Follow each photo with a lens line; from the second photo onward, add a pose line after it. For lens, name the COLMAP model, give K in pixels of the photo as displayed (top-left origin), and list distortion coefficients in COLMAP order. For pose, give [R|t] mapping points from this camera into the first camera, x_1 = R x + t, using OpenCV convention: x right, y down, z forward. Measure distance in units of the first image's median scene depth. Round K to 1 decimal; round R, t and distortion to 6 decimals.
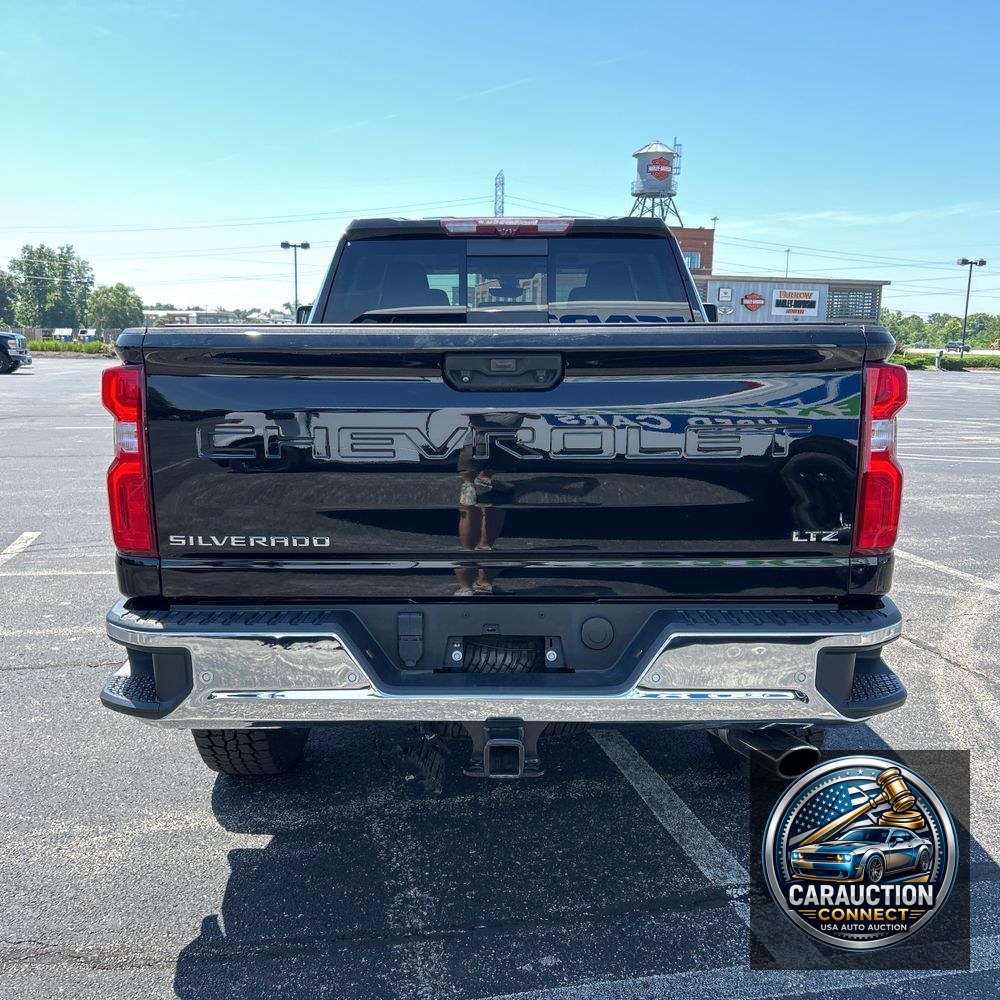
lens RADIAL K [[1010.6, 0, 504.2], [0, 1010.6, 498.0], [0, 0, 1]] dist [0.015611, -0.038859]
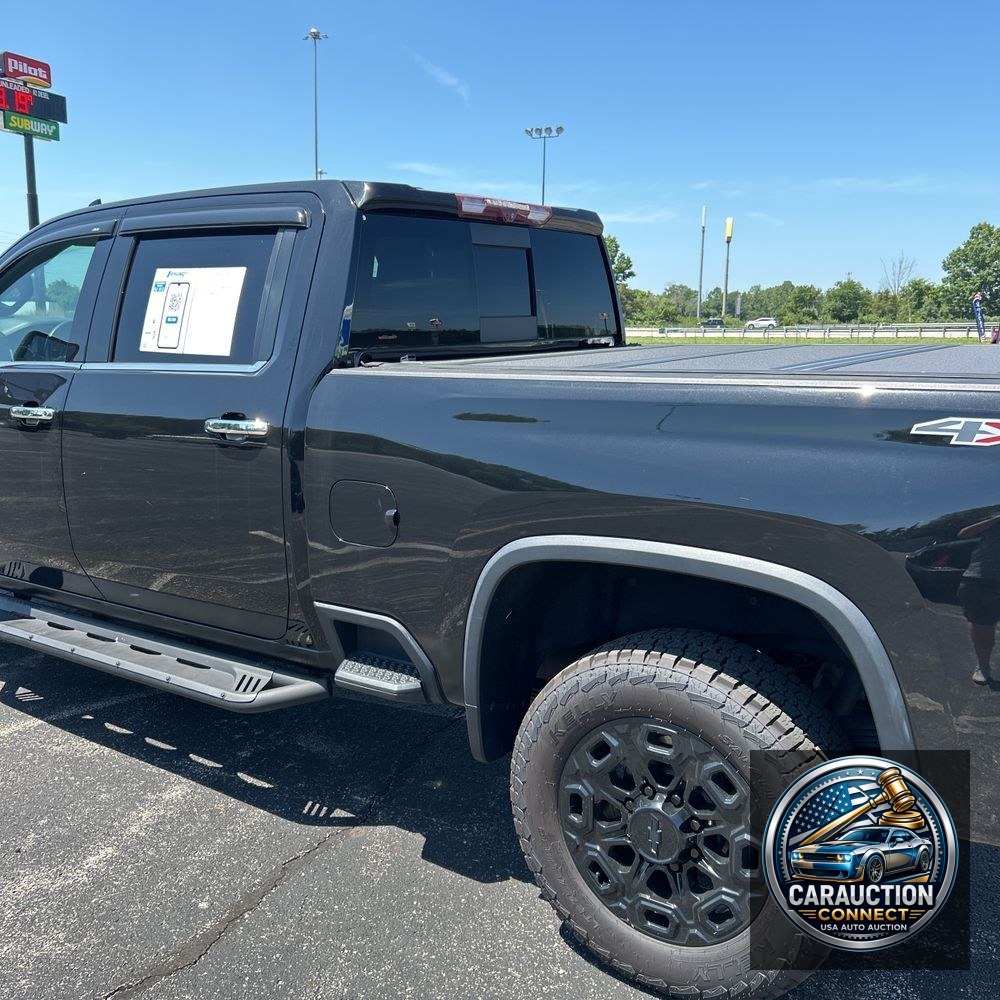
lens RADIAL K [[1008.1, 0, 500.0], [0, 1008.1, 500.0], [0, 0, 1]] dist [0.034475, -0.031047]
pose [[0.568126, -0.153781, 0.808446, -0.676089], [0.125779, 0.987069, 0.099369, -0.121512], [-0.813273, 0.045231, 0.580122, 0.549076]]
